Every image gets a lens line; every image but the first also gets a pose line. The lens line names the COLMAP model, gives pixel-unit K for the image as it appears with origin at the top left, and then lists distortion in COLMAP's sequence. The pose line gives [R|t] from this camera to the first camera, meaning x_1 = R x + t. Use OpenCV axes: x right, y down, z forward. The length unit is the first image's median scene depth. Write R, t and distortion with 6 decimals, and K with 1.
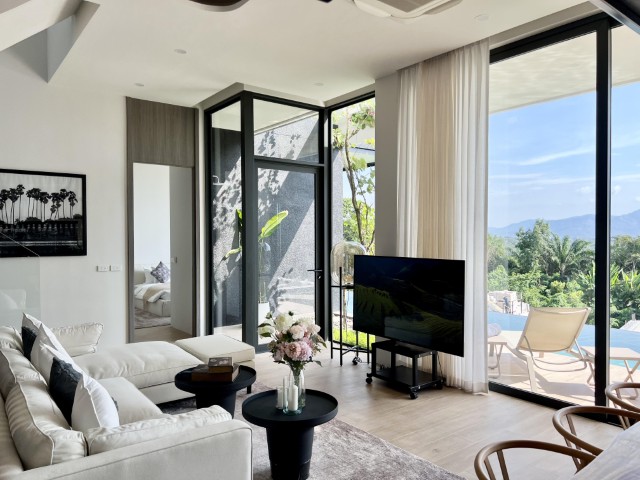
lens RADIAL K [[479.8, 0, 320.0], [0, 479.8, 241.4], [0, 0, 1]] dist [0.022595, -0.014607]
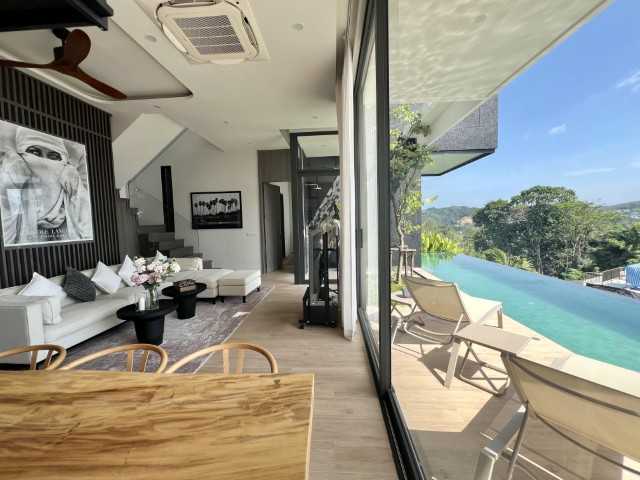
lens RADIAL K [[256.3, 0, 319.1], [0, 256.3, 241.1], [0, 0, 1]] dist [-0.008971, -0.000286]
pose [[0.744109, 0.034624, -0.667161, 0.568516], [0.013661, 0.997659, 0.067012, 0.014699], [0.667919, -0.058978, 0.741893, 0.380073]]
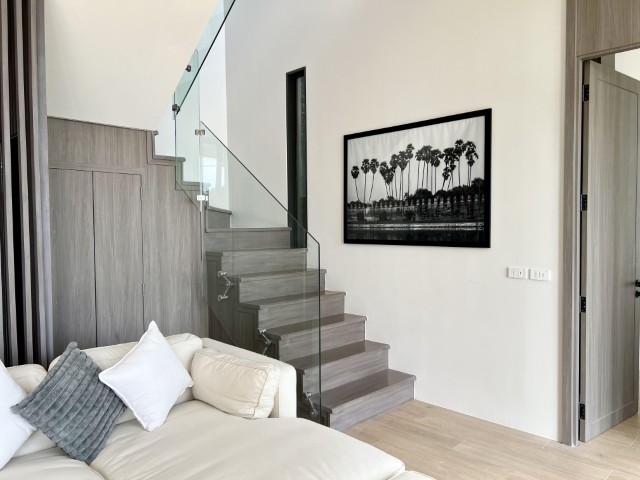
lens RADIAL K [[479.8, 0, 318.0], [0, 479.8, 242.7], [0, 0, 1]] dist [0.022595, -0.014607]
pose [[0.127092, 0.033028, -0.991341, 0.067800], [-0.005790, 0.999453, 0.032556, 0.005278], [0.991874, 0.001602, 0.127213, 0.744387]]
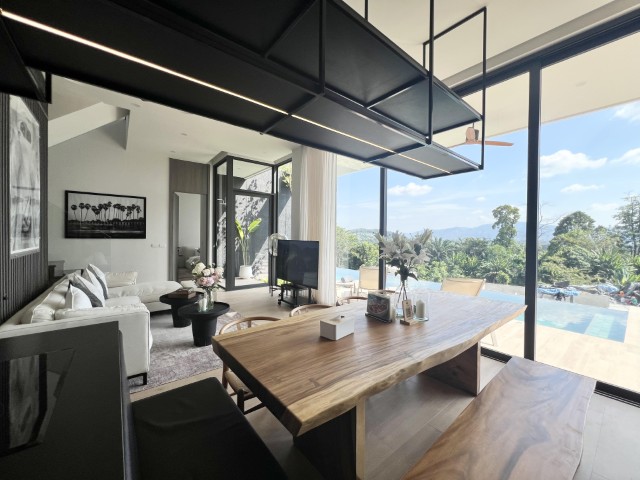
lens RADIAL K [[256.3, 0, 319.0], [0, 256.3, 237.9], [0, 0, 1]] dist [-0.008971, -0.000286]
pose [[0.999875, 0.013556, 0.008090, 0.215430], [-0.013509, 0.999892, -0.005828, 0.023656], [-0.008168, 0.005718, 0.999950, -0.040280]]
